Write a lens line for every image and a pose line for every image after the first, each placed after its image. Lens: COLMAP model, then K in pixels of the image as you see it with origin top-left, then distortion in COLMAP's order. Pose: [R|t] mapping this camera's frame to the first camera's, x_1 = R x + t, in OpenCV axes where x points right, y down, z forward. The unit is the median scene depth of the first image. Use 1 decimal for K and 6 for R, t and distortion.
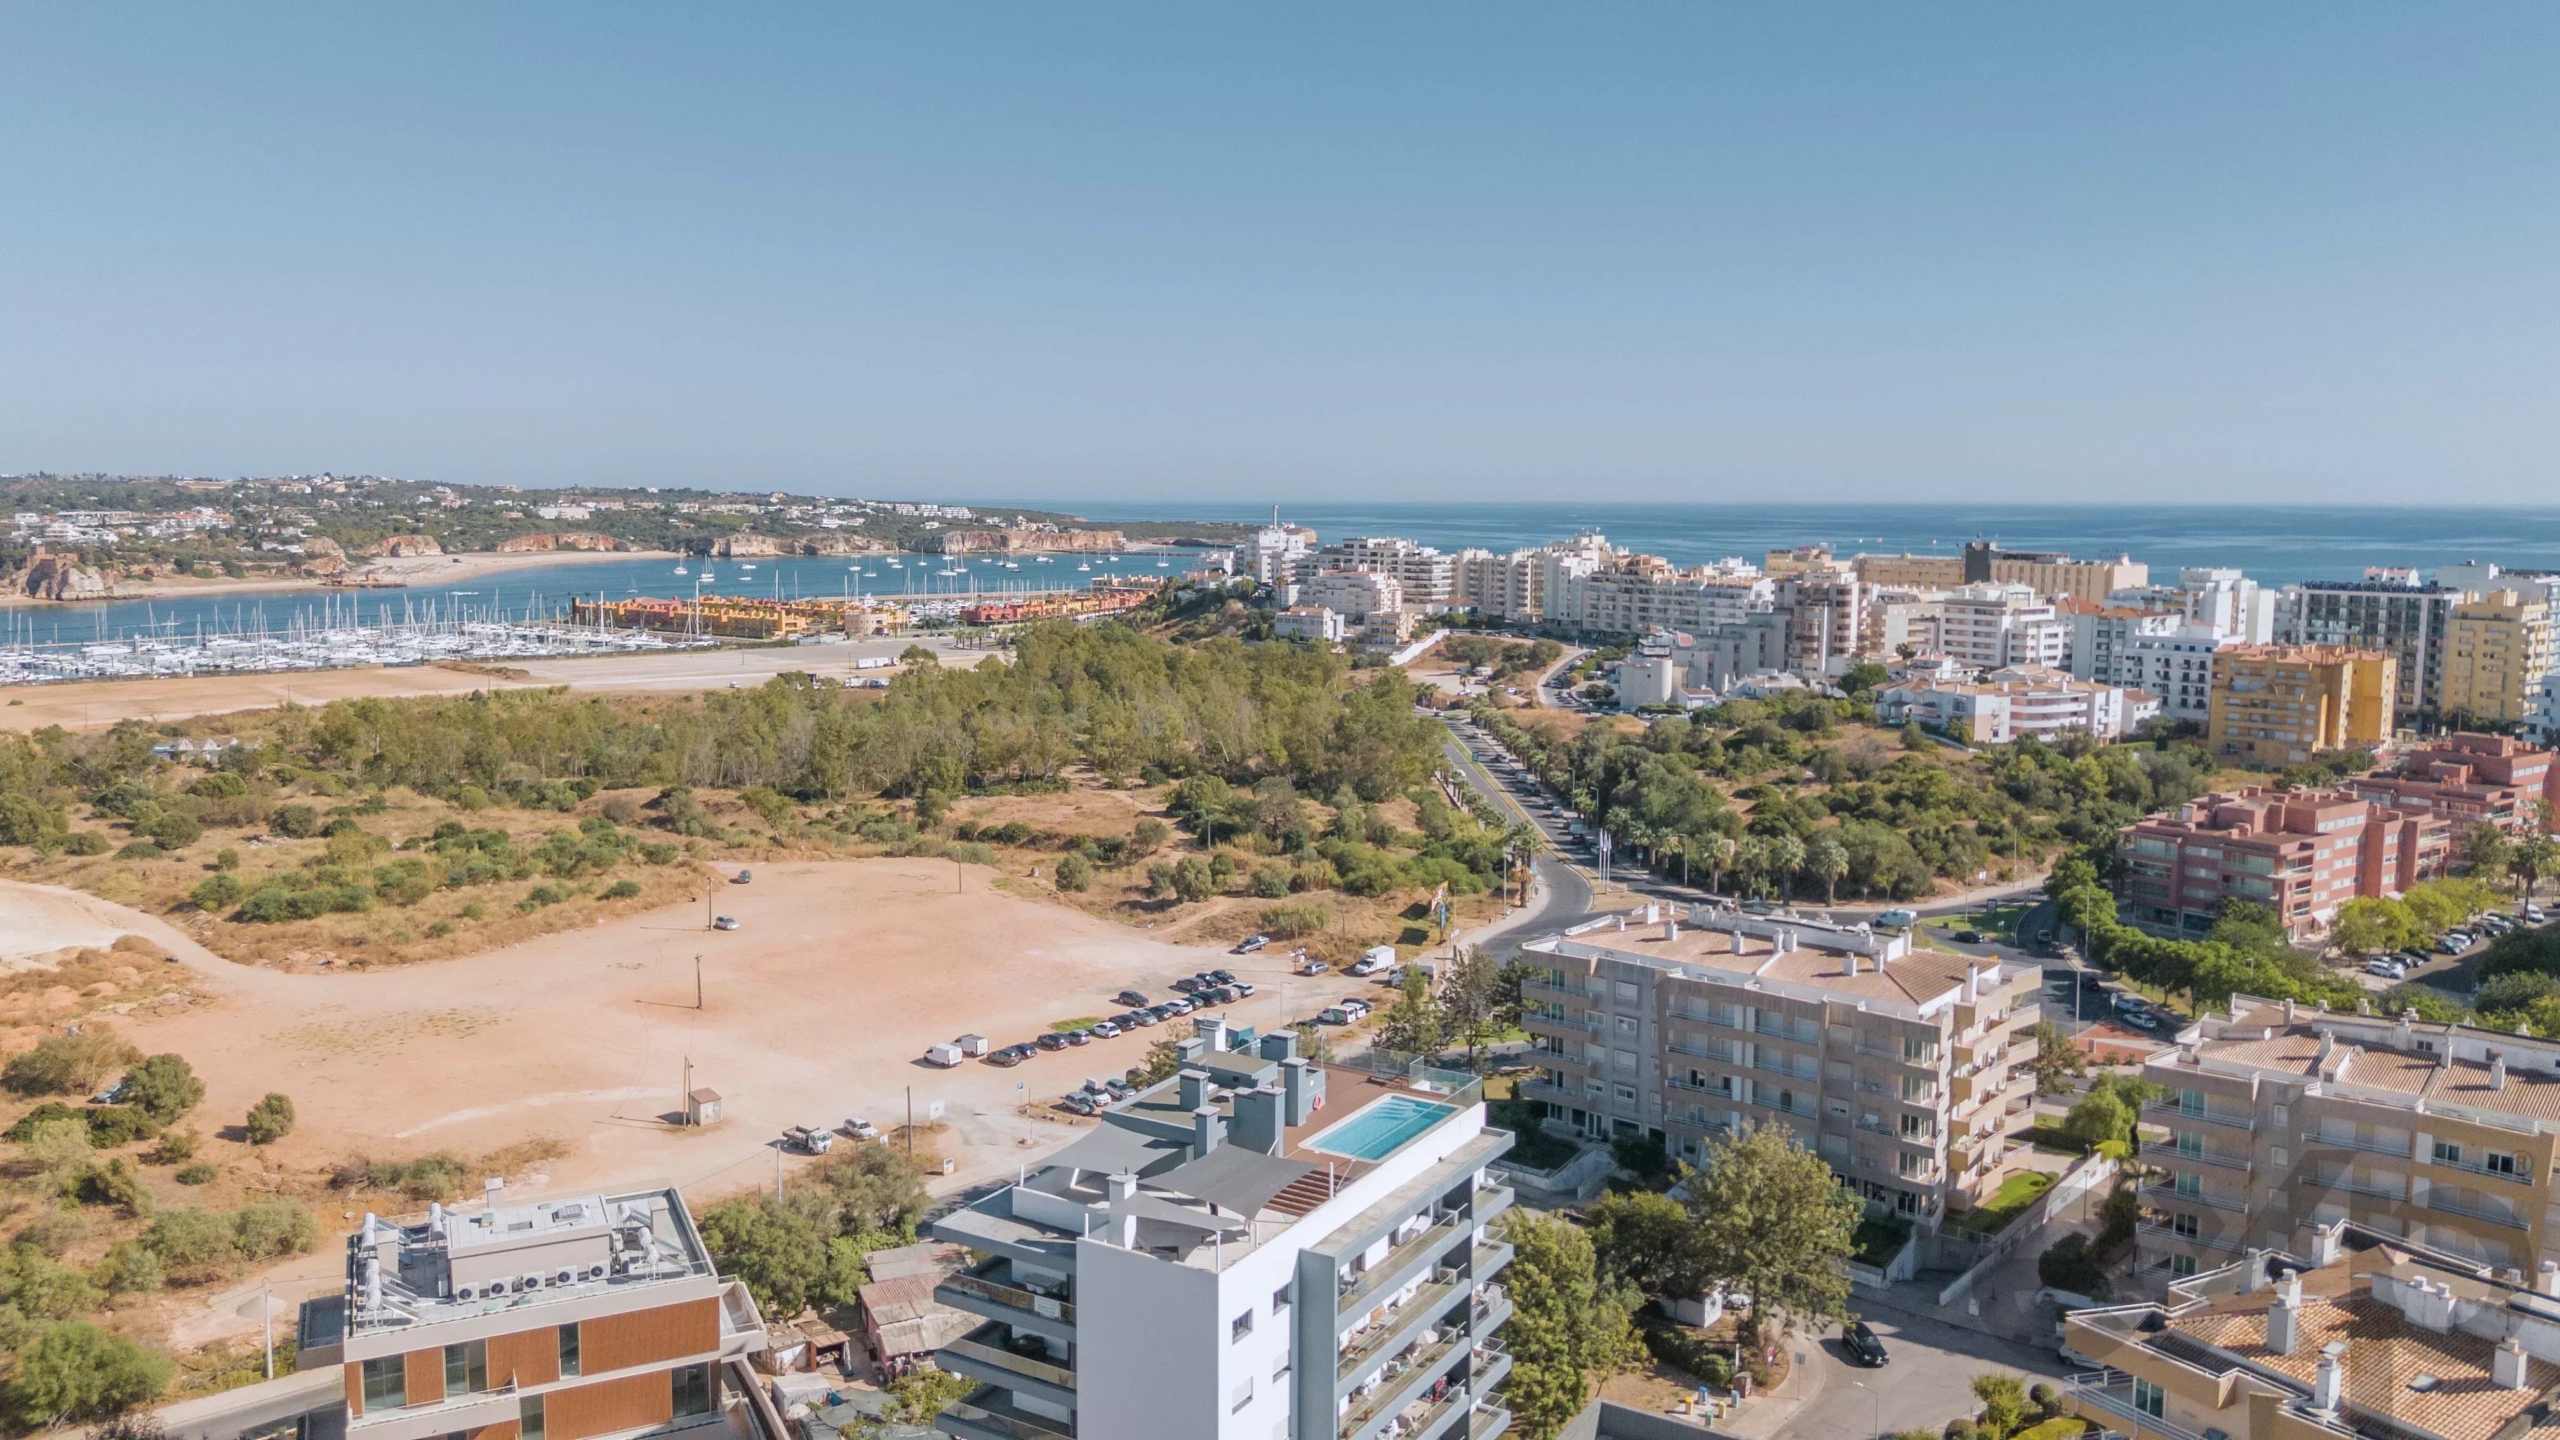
lens RADIAL K [[1908.6, 0, 1280.0], [0, 1908.6, 720.0], [0, 0, 1]] dist [0.102173, -0.123724]
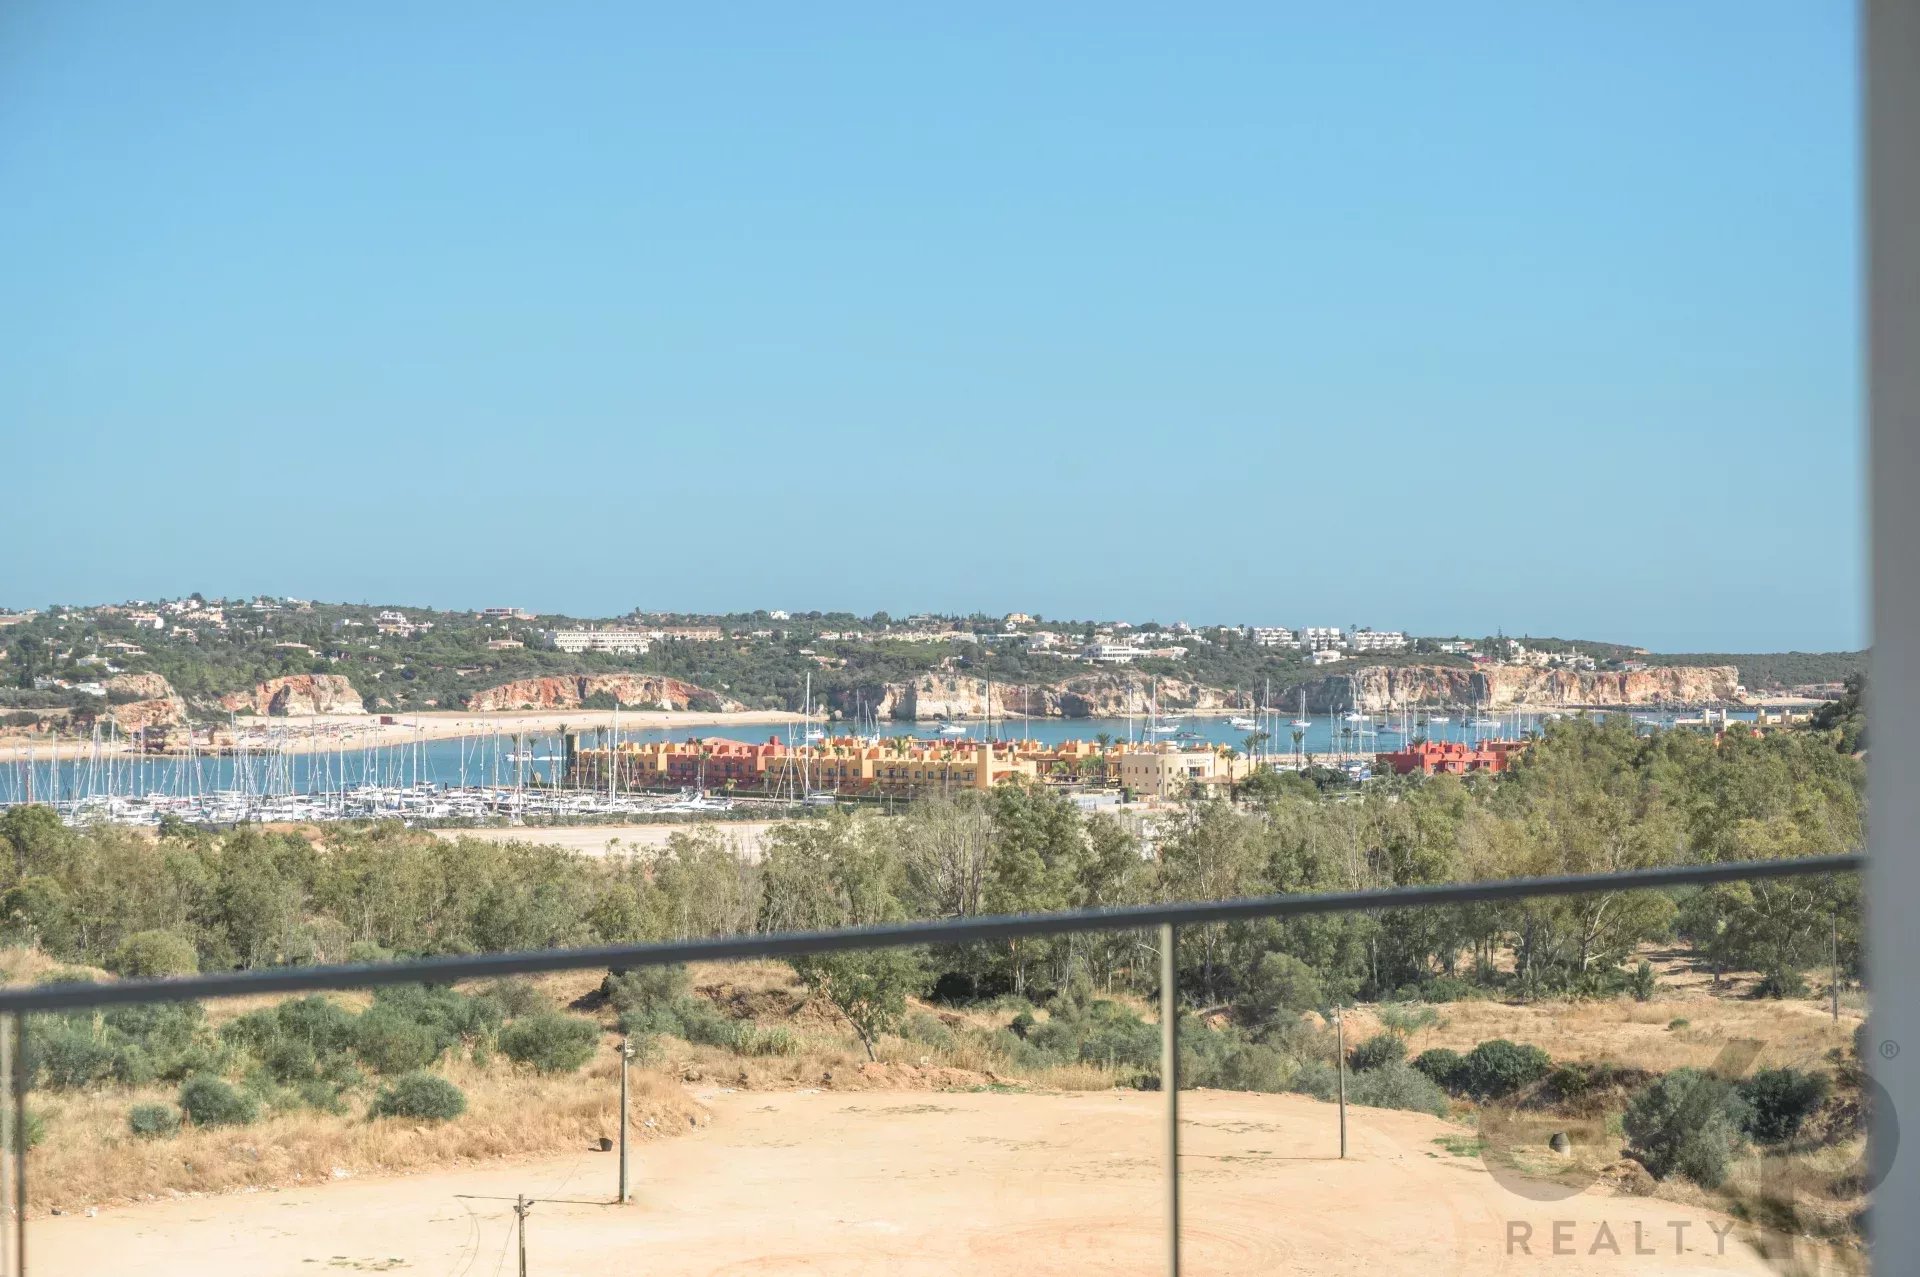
lens RADIAL K [[3994.5, 0, 960.0], [0, 3994.5, 638.5], [0, 0, 1]] dist [-0.049393, 0.047980]
pose [[0.963243, -0.013468, -0.268296, -0.027035], [-0.019203, 0.992735, -0.118775, 0.054628], [0.267946, 0.119561, 0.955986, 0.191551]]
